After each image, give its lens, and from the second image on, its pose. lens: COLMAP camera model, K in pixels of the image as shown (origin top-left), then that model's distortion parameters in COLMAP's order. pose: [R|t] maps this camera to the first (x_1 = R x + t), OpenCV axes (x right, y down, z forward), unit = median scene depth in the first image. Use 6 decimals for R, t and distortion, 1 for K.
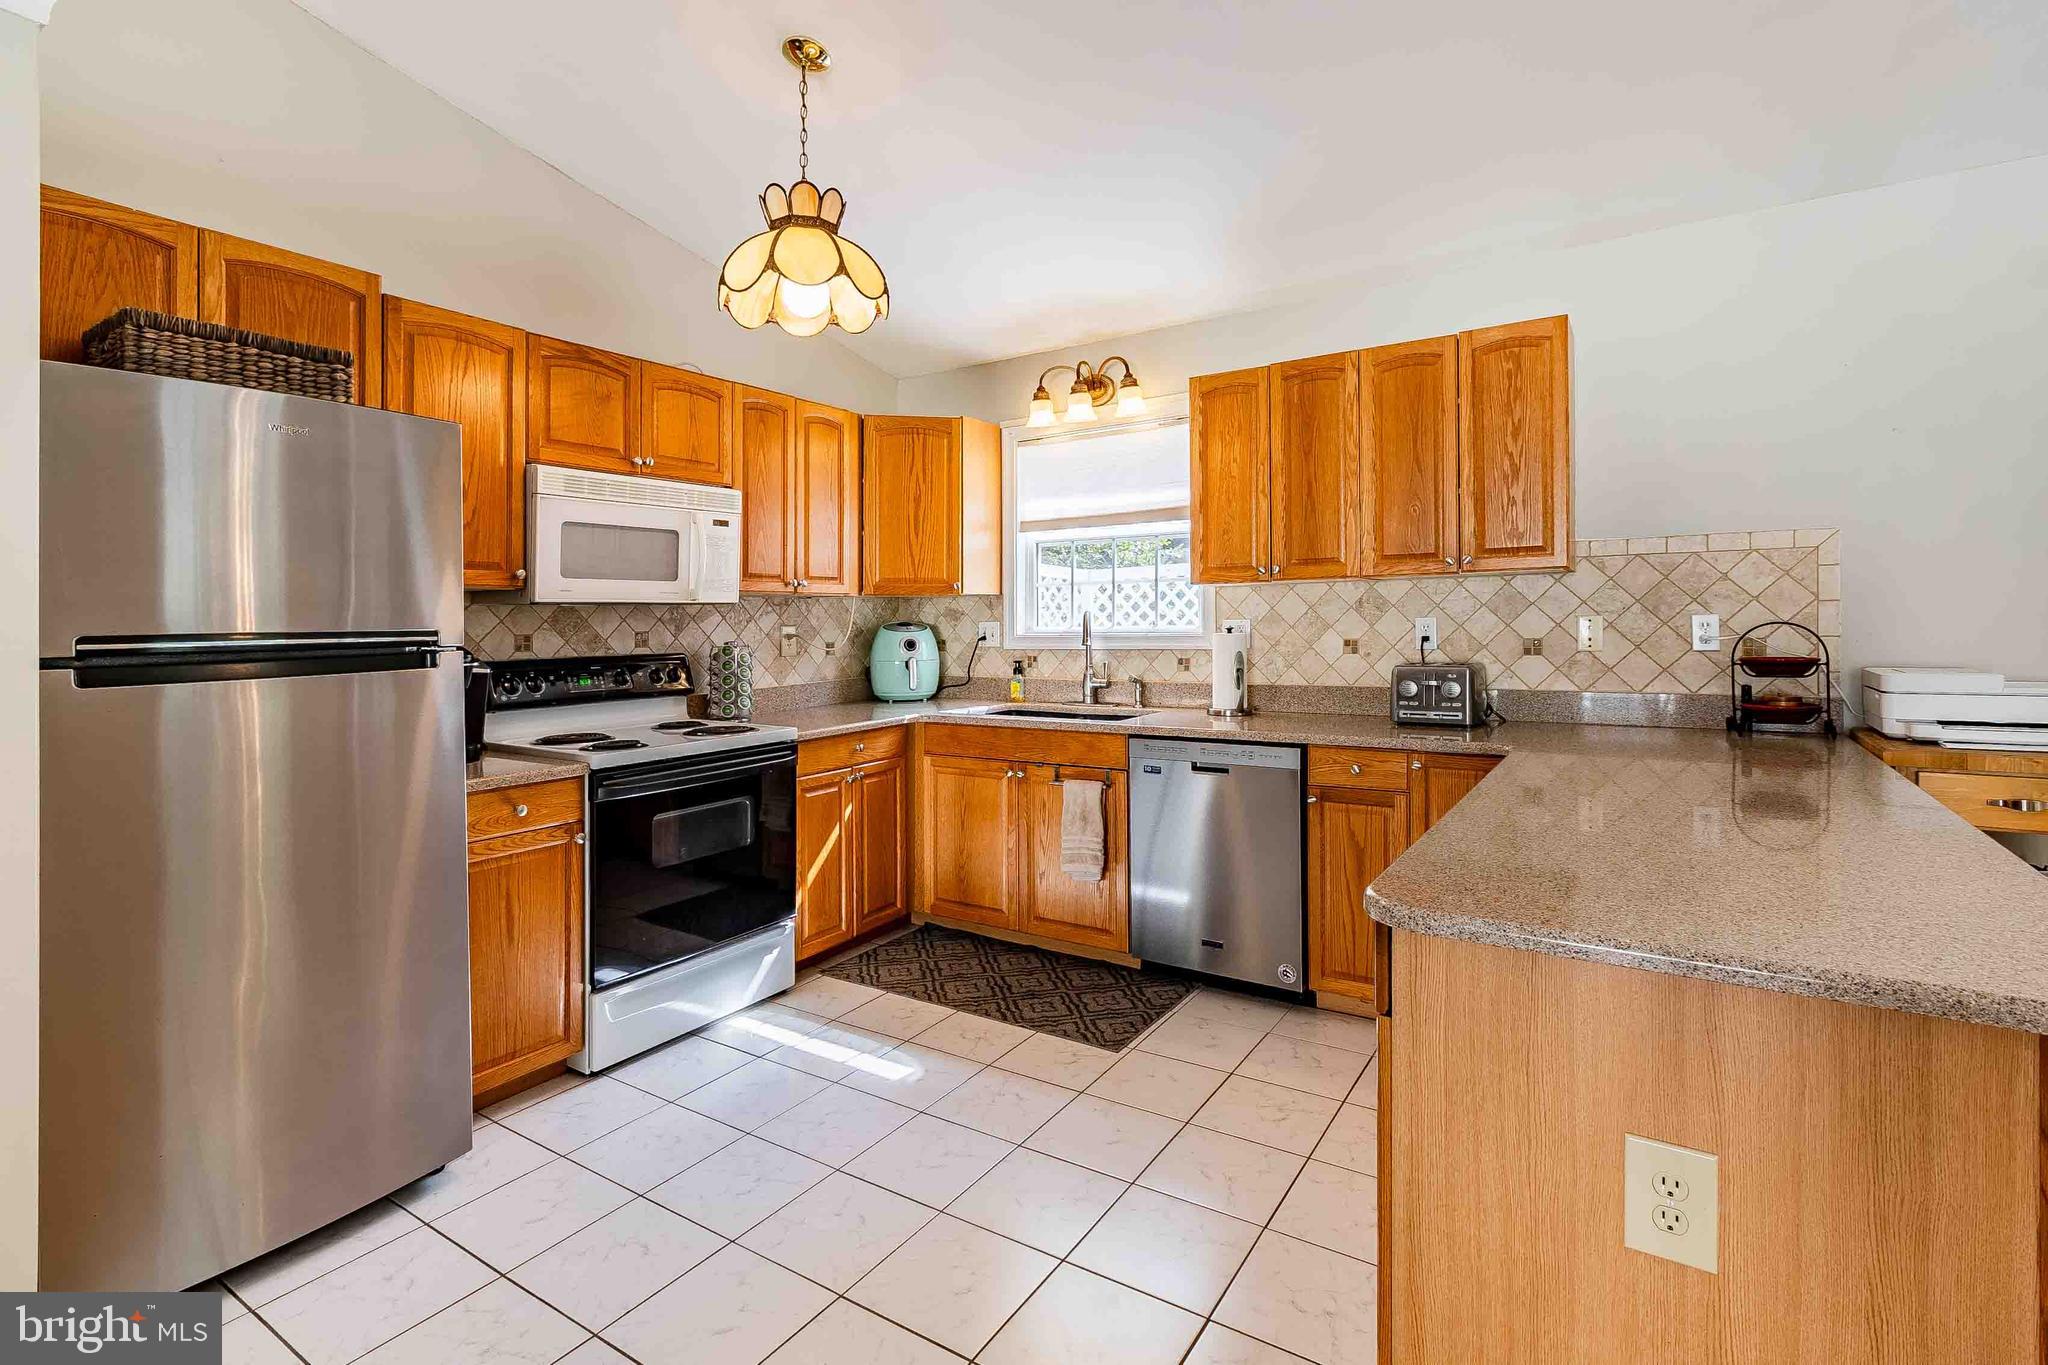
lens RADIAL K [[967.3, 0, 1024.0], [0, 967.3, 614.8], [0, 0, 1]] dist [0.002373, 0.002453]
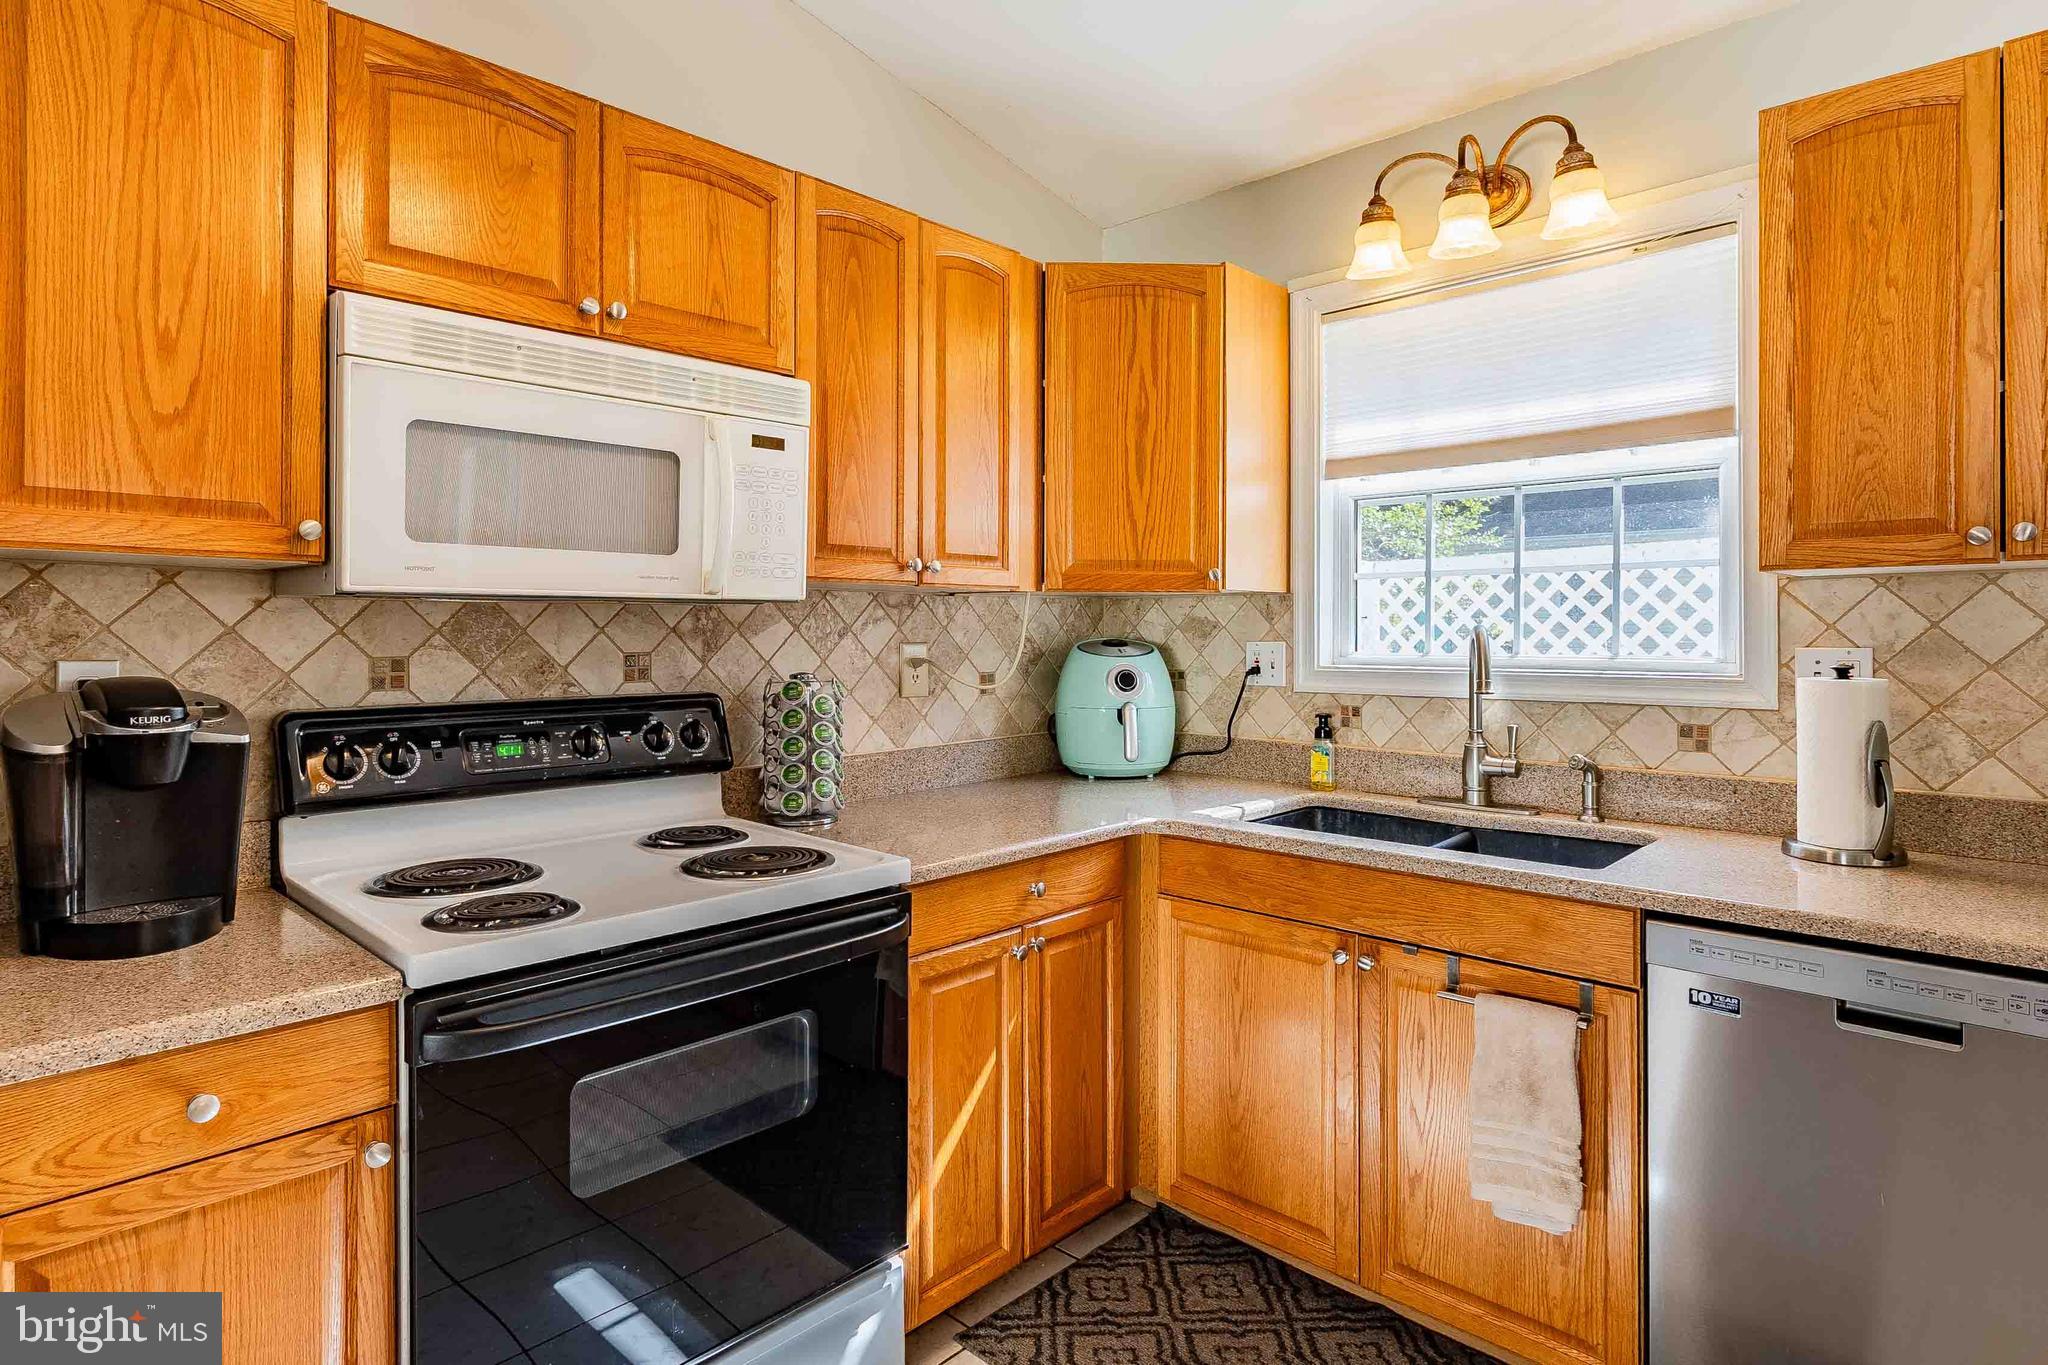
lens RADIAL K [[1104.6, 0, 1028.6], [0, 1104.6, 624.1], [0, 0, 1]] dist [-0.003082, 0.002484]
pose [[0.984319, 0.012717, -0.175940, -0.080568], [-0.012518, 0.999919, 0.002244, -0.003098], [0.175955, -0.000007, 0.984398, 0.472657]]
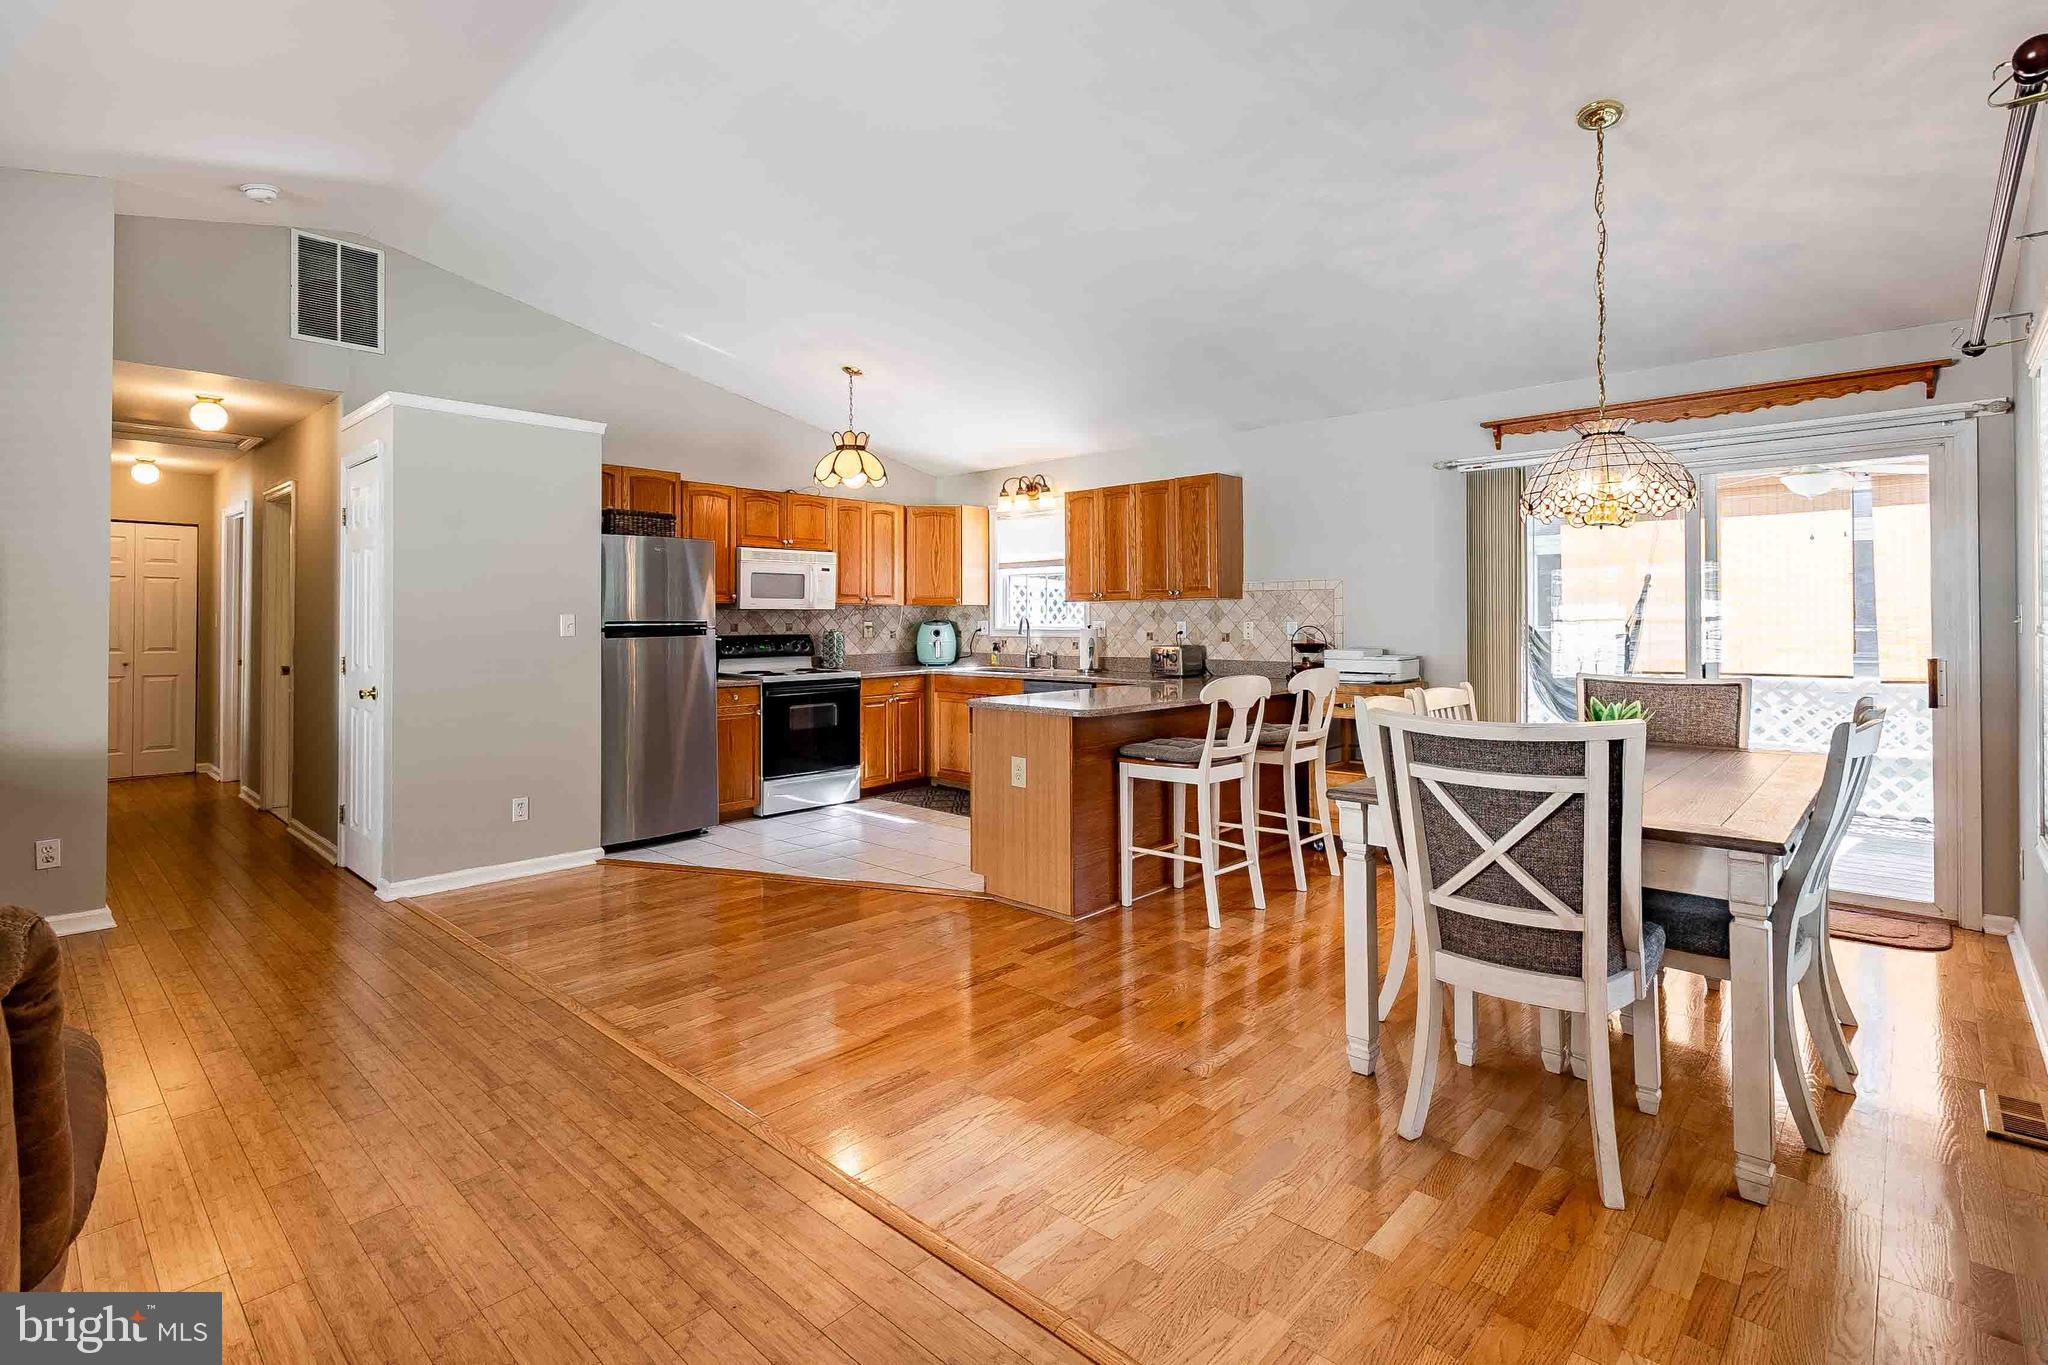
lens RADIAL K [[967.3, 0, 1024.0], [0, 967.3, 647.0], [0, 0, 1]] dist [0.002373, 0.002453]
pose [[0.984934, 0.017968, -0.171993, 0.456135], [-0.011661, 0.999224, 0.037612, -0.015506], [0.172536, -0.035040, 0.984380, -0.944815]]
